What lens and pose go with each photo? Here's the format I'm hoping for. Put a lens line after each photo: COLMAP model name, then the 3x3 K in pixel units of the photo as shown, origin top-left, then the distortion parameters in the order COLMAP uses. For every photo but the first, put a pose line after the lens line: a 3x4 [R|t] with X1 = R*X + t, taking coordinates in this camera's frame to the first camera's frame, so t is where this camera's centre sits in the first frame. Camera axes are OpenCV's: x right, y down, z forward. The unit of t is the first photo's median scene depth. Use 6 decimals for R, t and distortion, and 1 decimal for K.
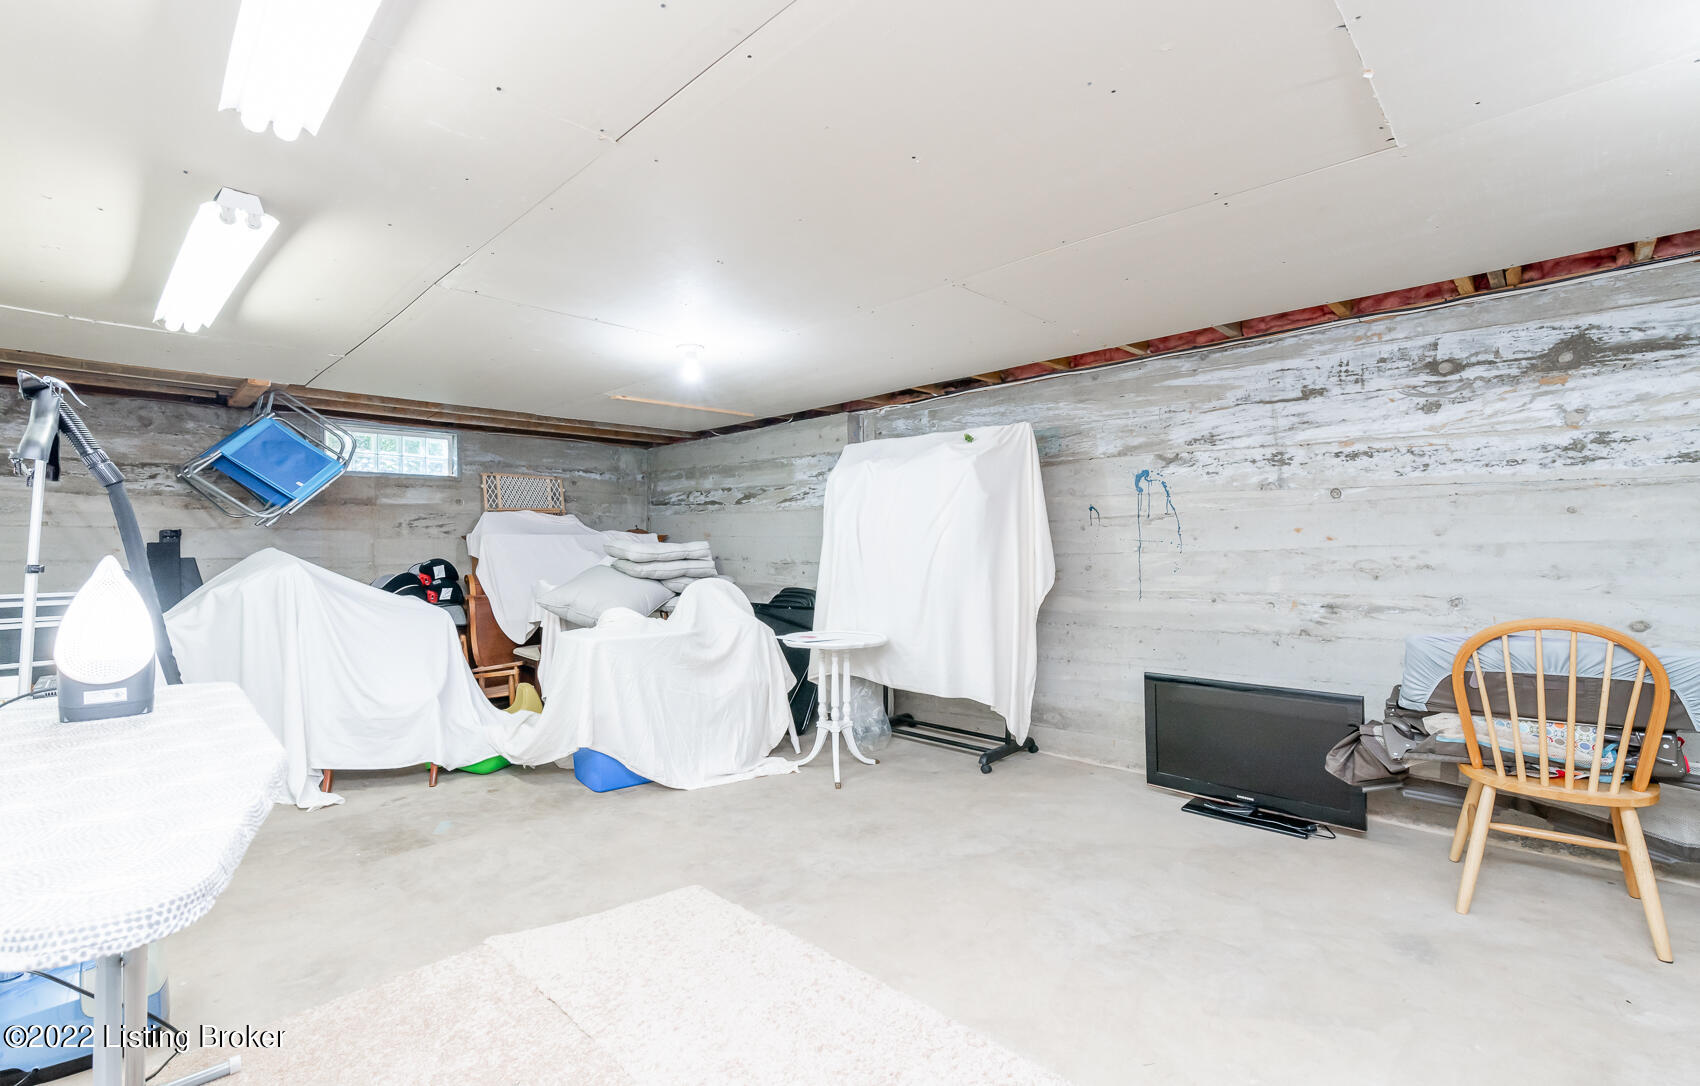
lens RADIAL K [[745.9, 0, 853.3], [0, 745.9, 542.8], [0, 0, 1]] dist [-0.001329, 0.000123]
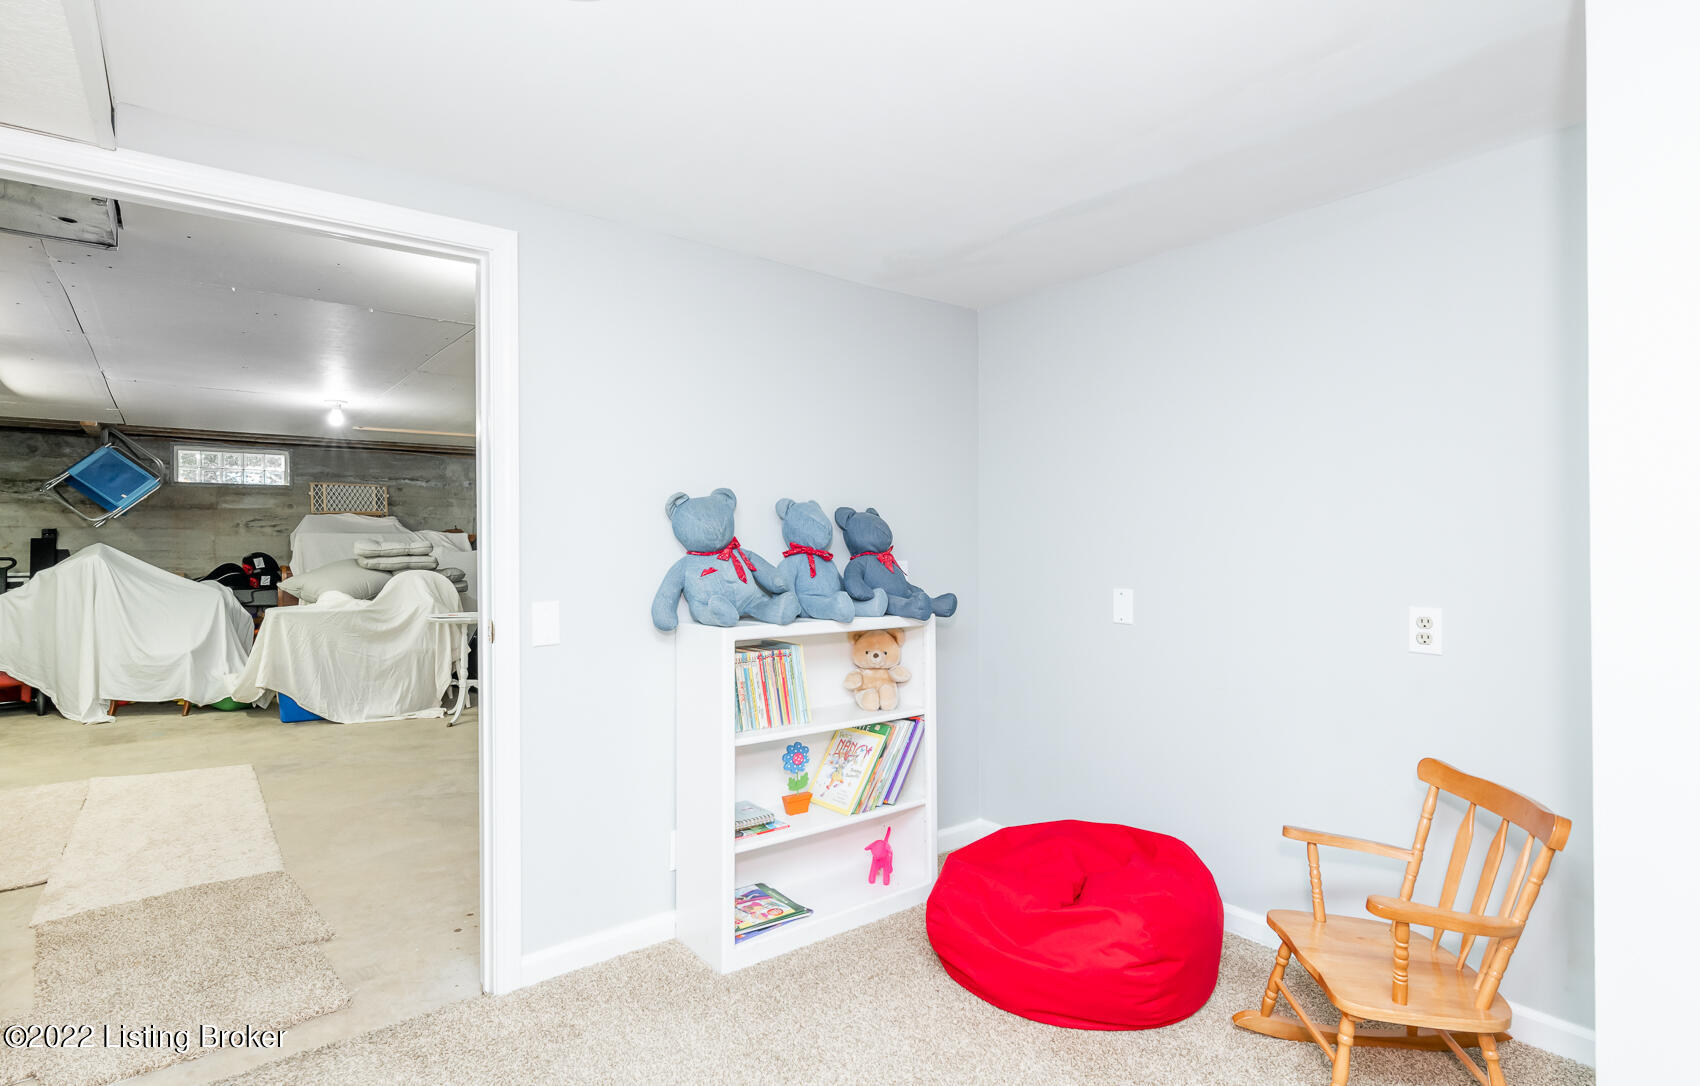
lens RADIAL K [[848.5, 0, 850.8], [0, 848.5, 540.4], [0, 0, 1]] dist [-0.001683, -0.000969]
pose [[0.991612, 0.008198, -0.128991, 0.781035], [-0.008267, 0.999966, 0.000000, -0.009042], [0.128987, 0.001066, 0.991646, -0.360364]]
